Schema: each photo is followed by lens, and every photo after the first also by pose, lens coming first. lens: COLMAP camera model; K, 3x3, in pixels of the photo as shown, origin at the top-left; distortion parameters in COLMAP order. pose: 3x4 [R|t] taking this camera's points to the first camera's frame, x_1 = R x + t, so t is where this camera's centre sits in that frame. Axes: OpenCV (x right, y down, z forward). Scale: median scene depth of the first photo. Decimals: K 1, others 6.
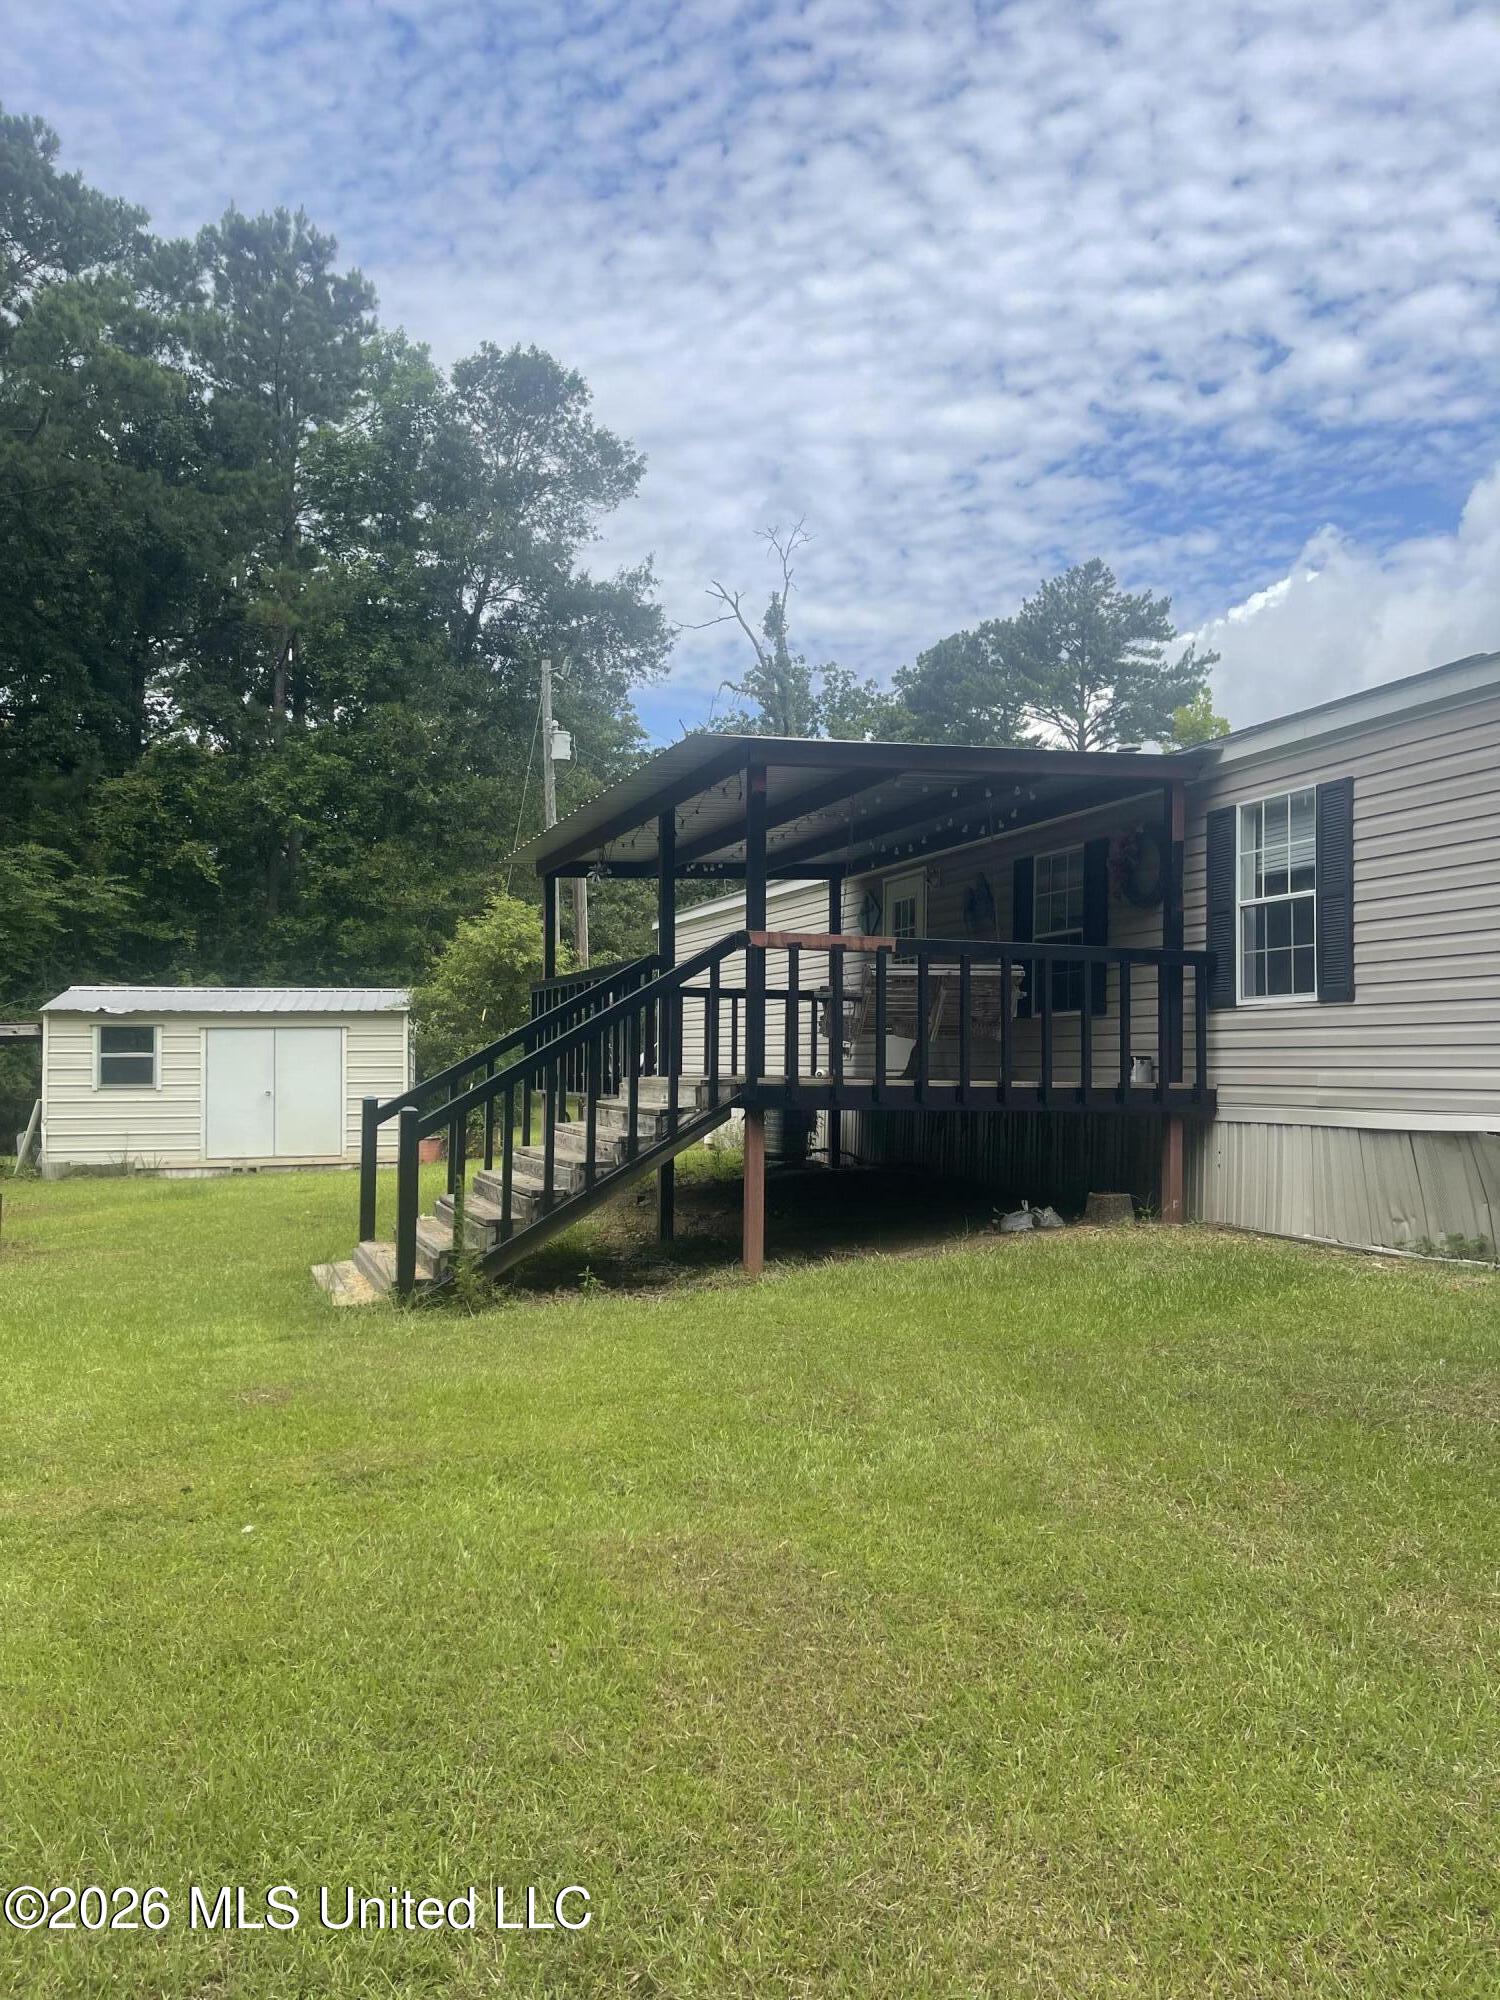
lens RADIAL K [[1478.8, 0, 745.0], [0, 1478.8, 1042.4], [0, 0, 1]] dist [0.024033, -0.005121]
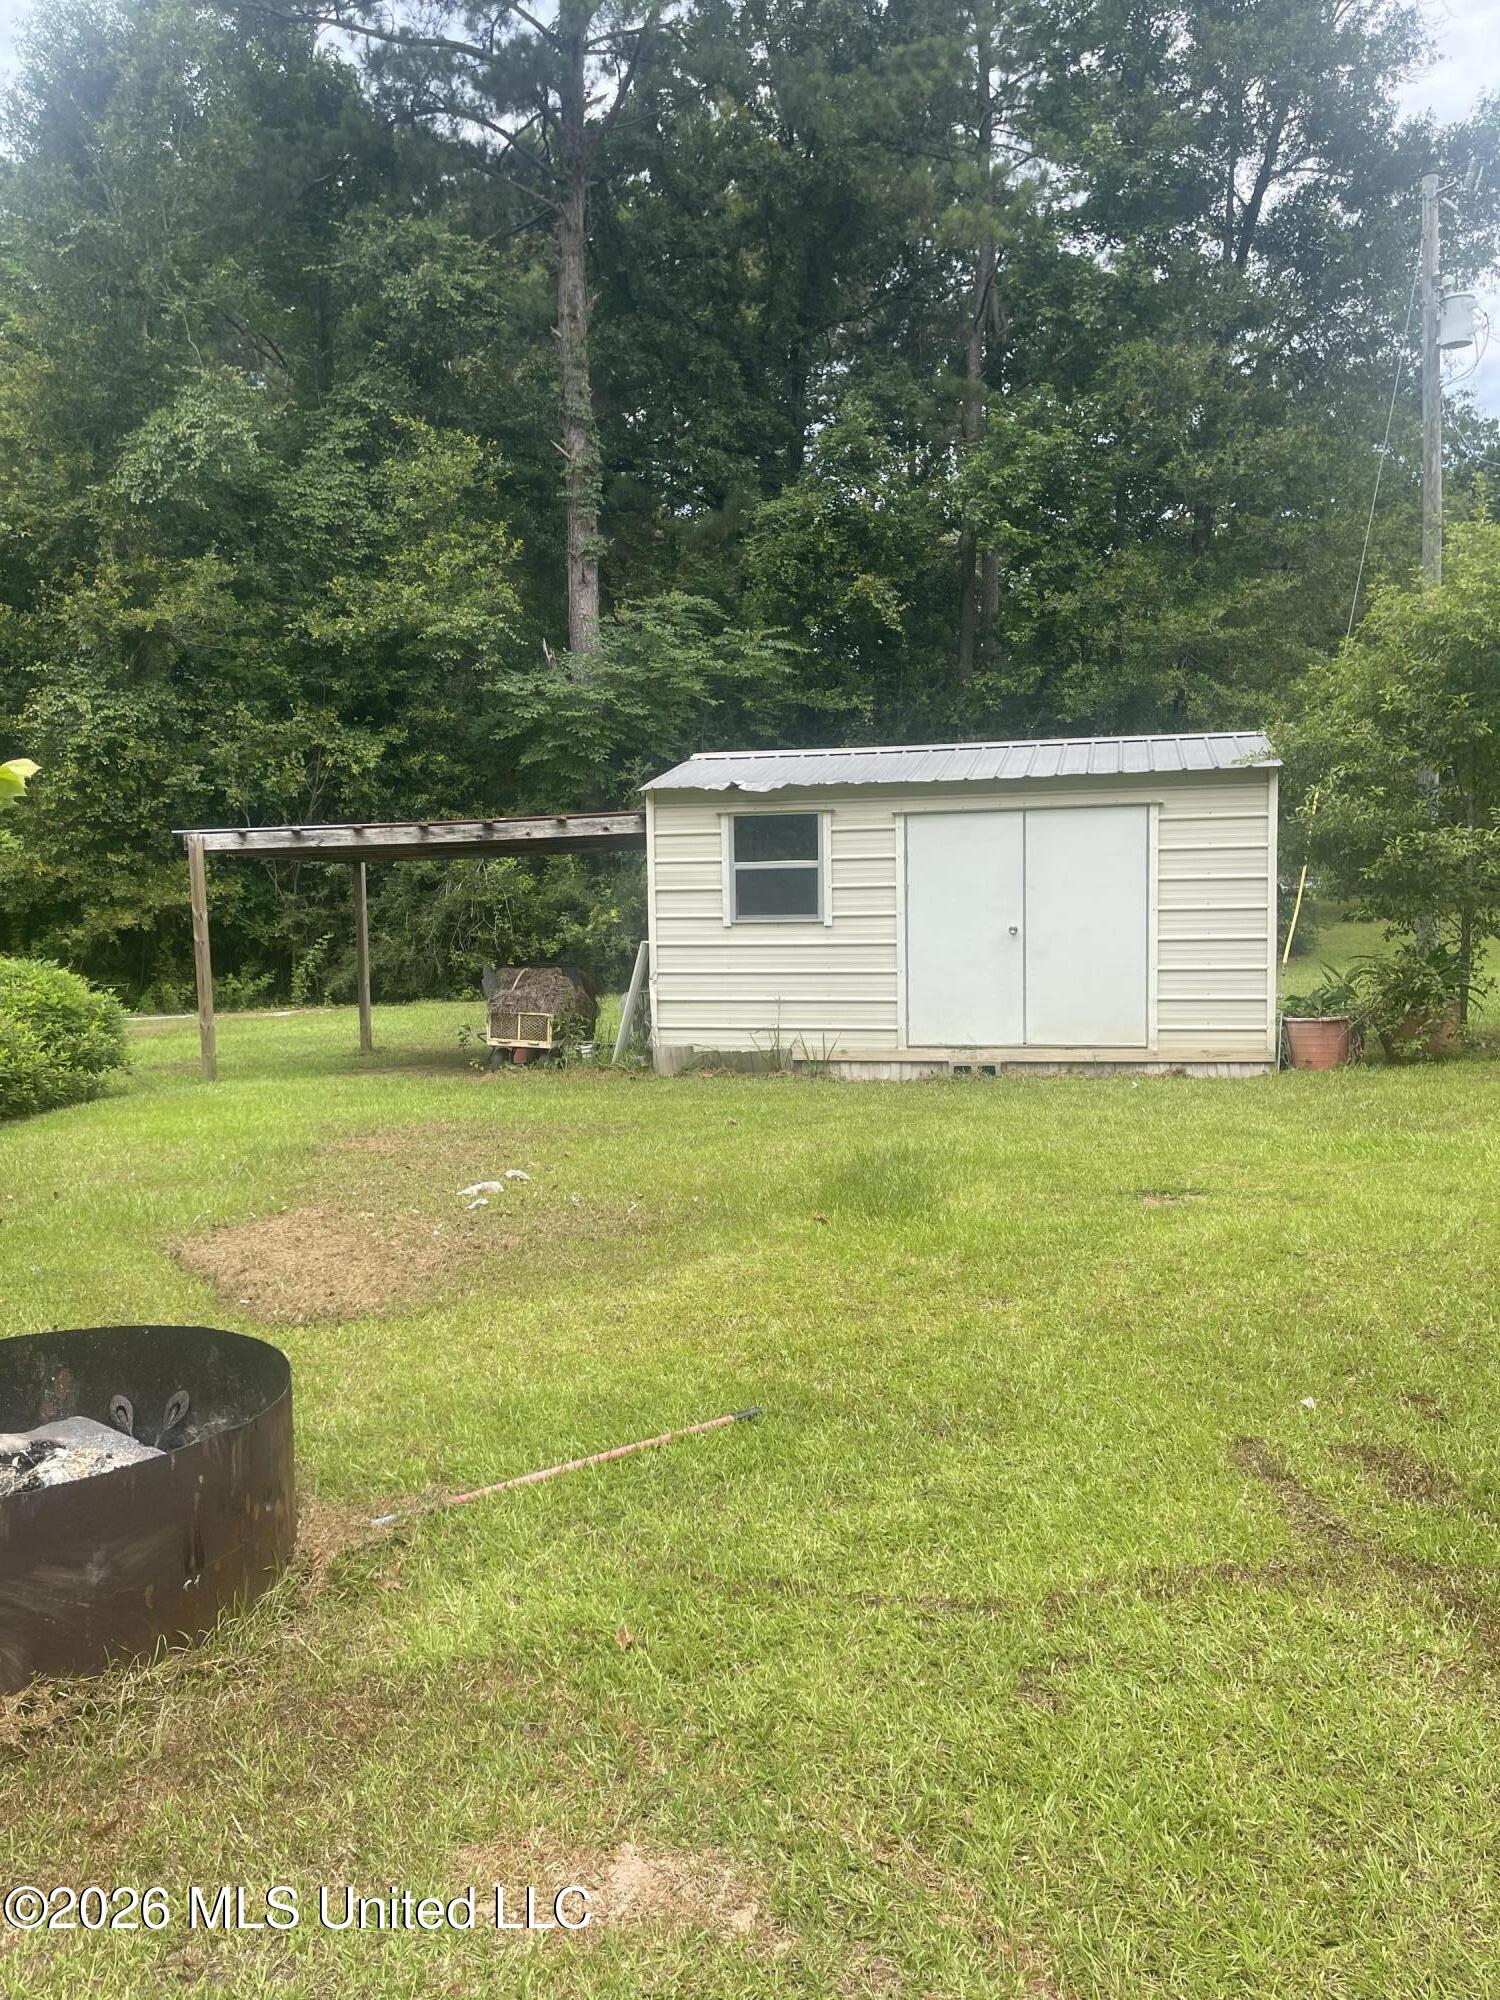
lens RADIAL K [[1478.8, 0, 749.9], [0, 1478.8, 999.5], [0, 0, 1]] dist [0.024033, -0.005121]
pose [[0.907950, 0.021434, -0.418530, -0.115135], [0.022394, 0.994783, 0.099527, 0.002018], [0.418480, -0.099738, 0.902733, 0.295346]]
